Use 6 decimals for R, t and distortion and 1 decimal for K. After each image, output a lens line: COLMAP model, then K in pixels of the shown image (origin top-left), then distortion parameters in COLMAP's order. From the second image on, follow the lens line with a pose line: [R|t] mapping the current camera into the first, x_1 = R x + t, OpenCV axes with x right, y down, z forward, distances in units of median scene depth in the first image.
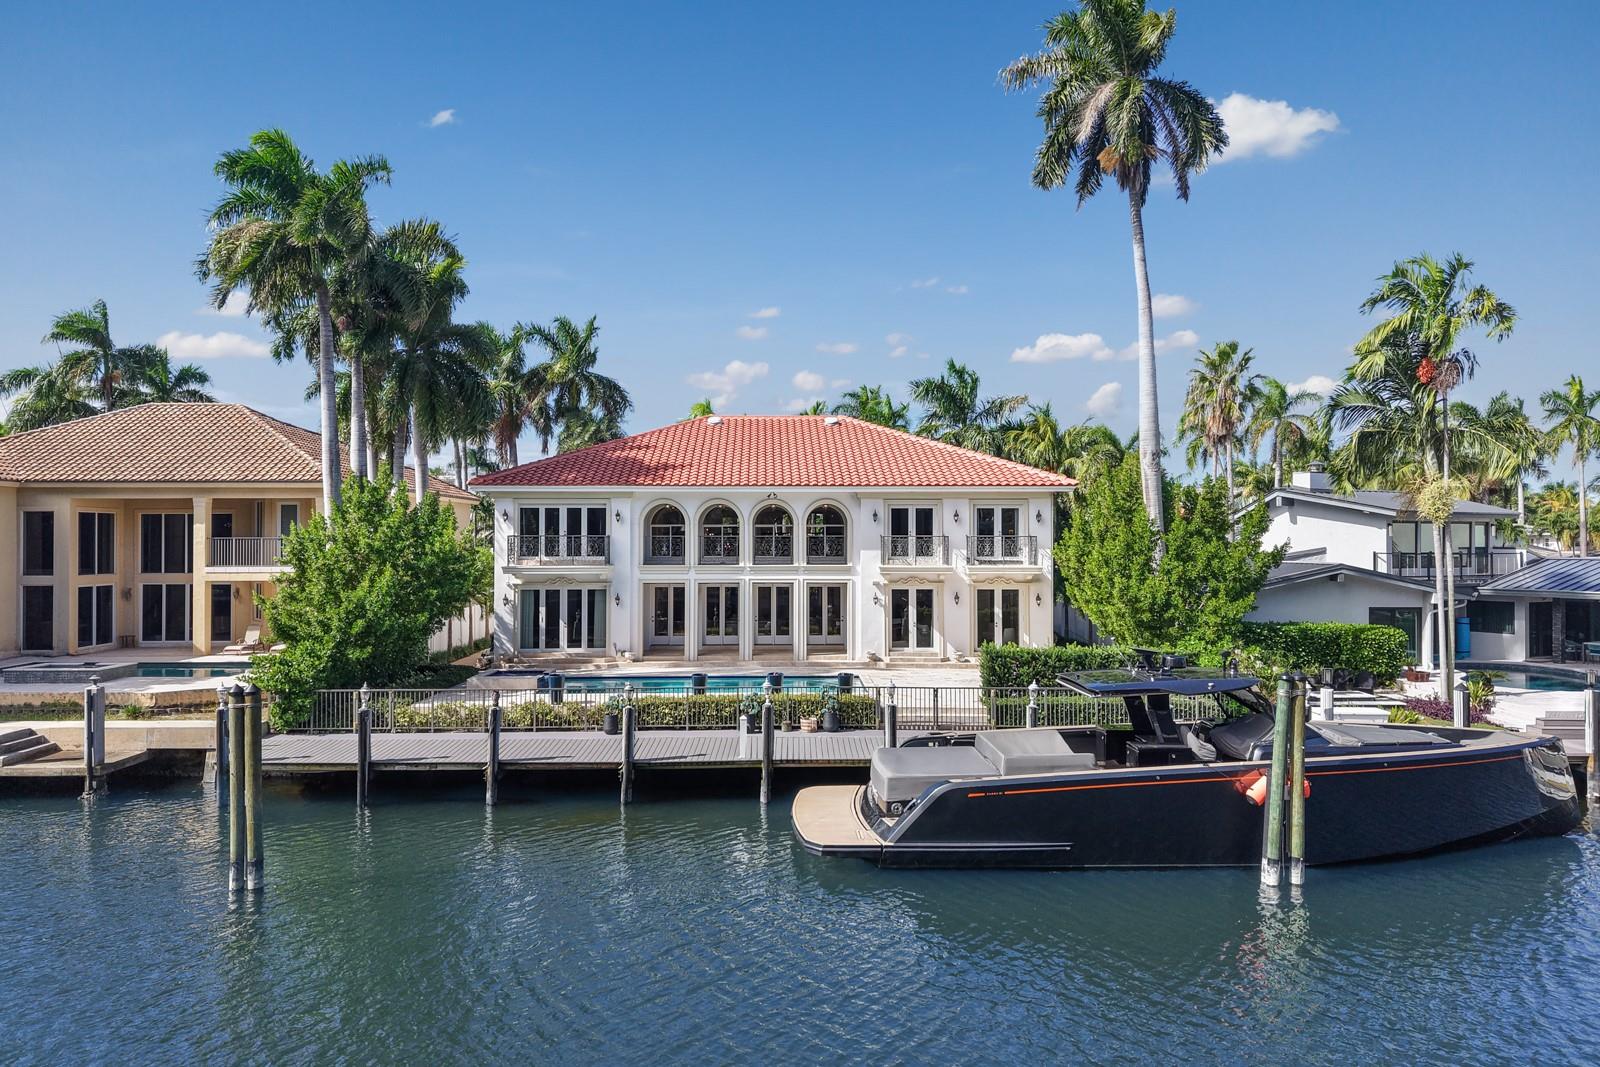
lens RADIAL K [[1082.9, 0, 800.0], [0, 1082.9, 533.5], [0, 0, 1]] dist [-0.003581, -0.002199]
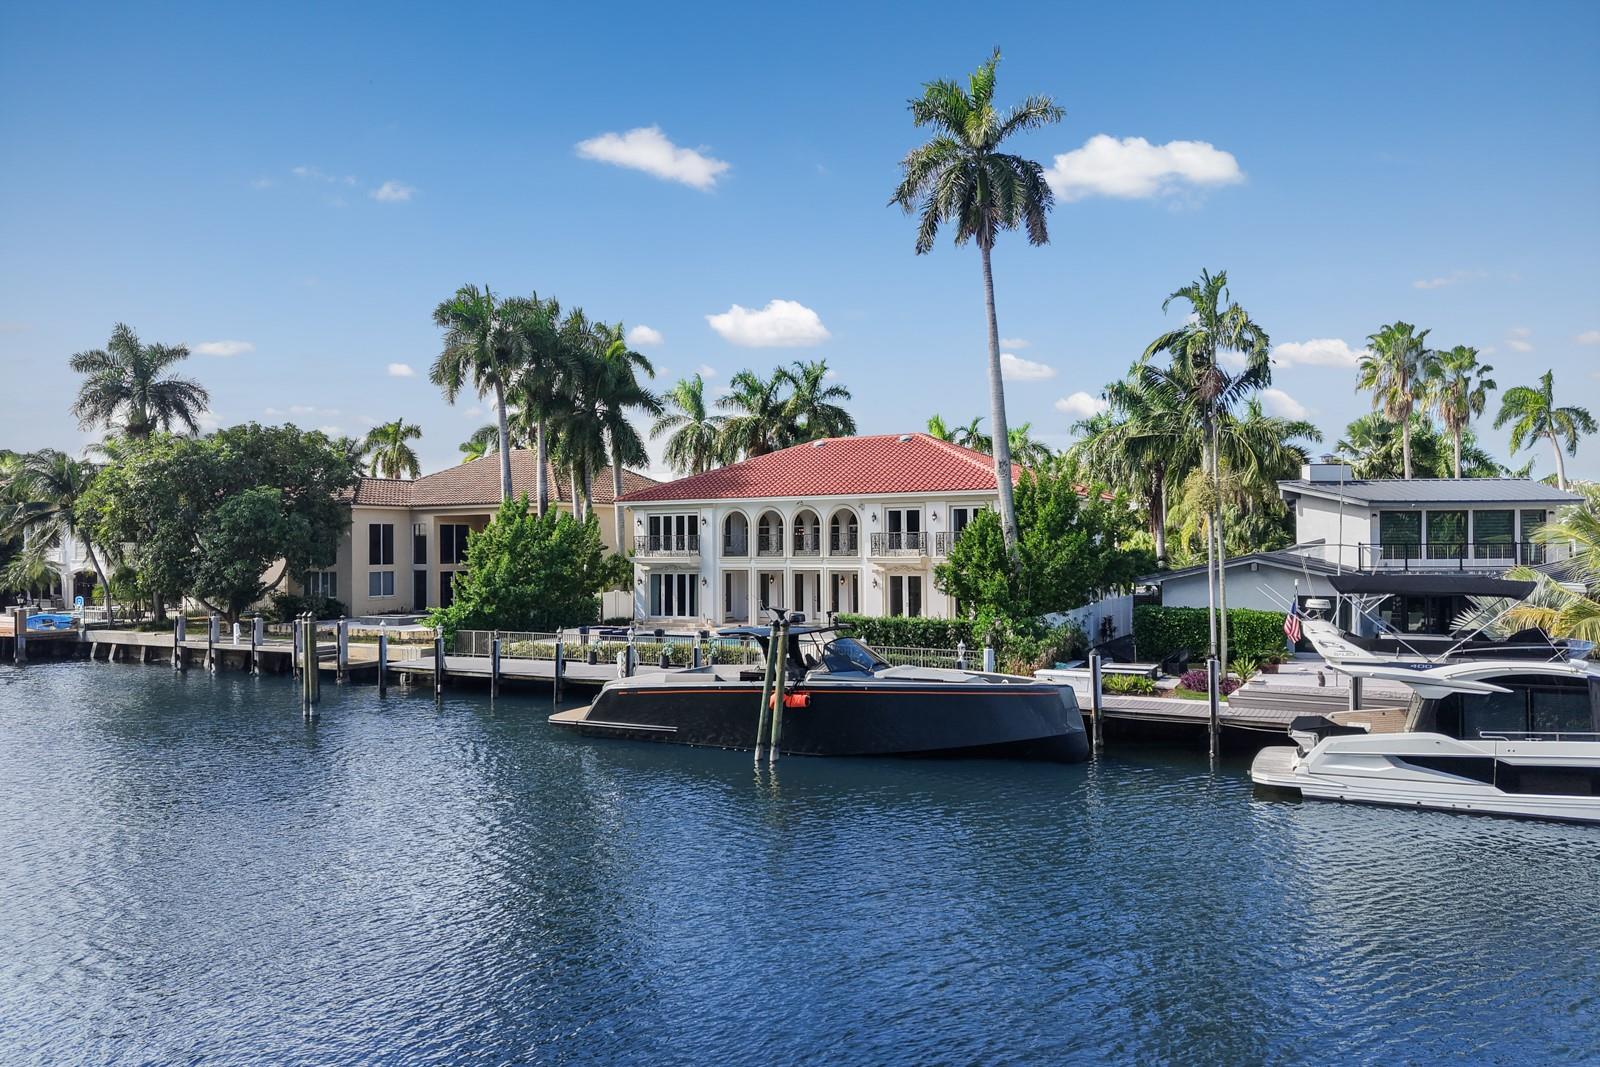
lens RADIAL K [[1082.9, 0, 800.0], [0, 1082.9, 533.5], [0, 0, 1]] dist [-0.003581, -0.002199]
pose [[0.875156, -0.011733, -0.483698, 0.598394], [0.009181, 0.999929, -0.007645, 0.011605], [0.483753, 0.002250, 0.875201, -0.140950]]
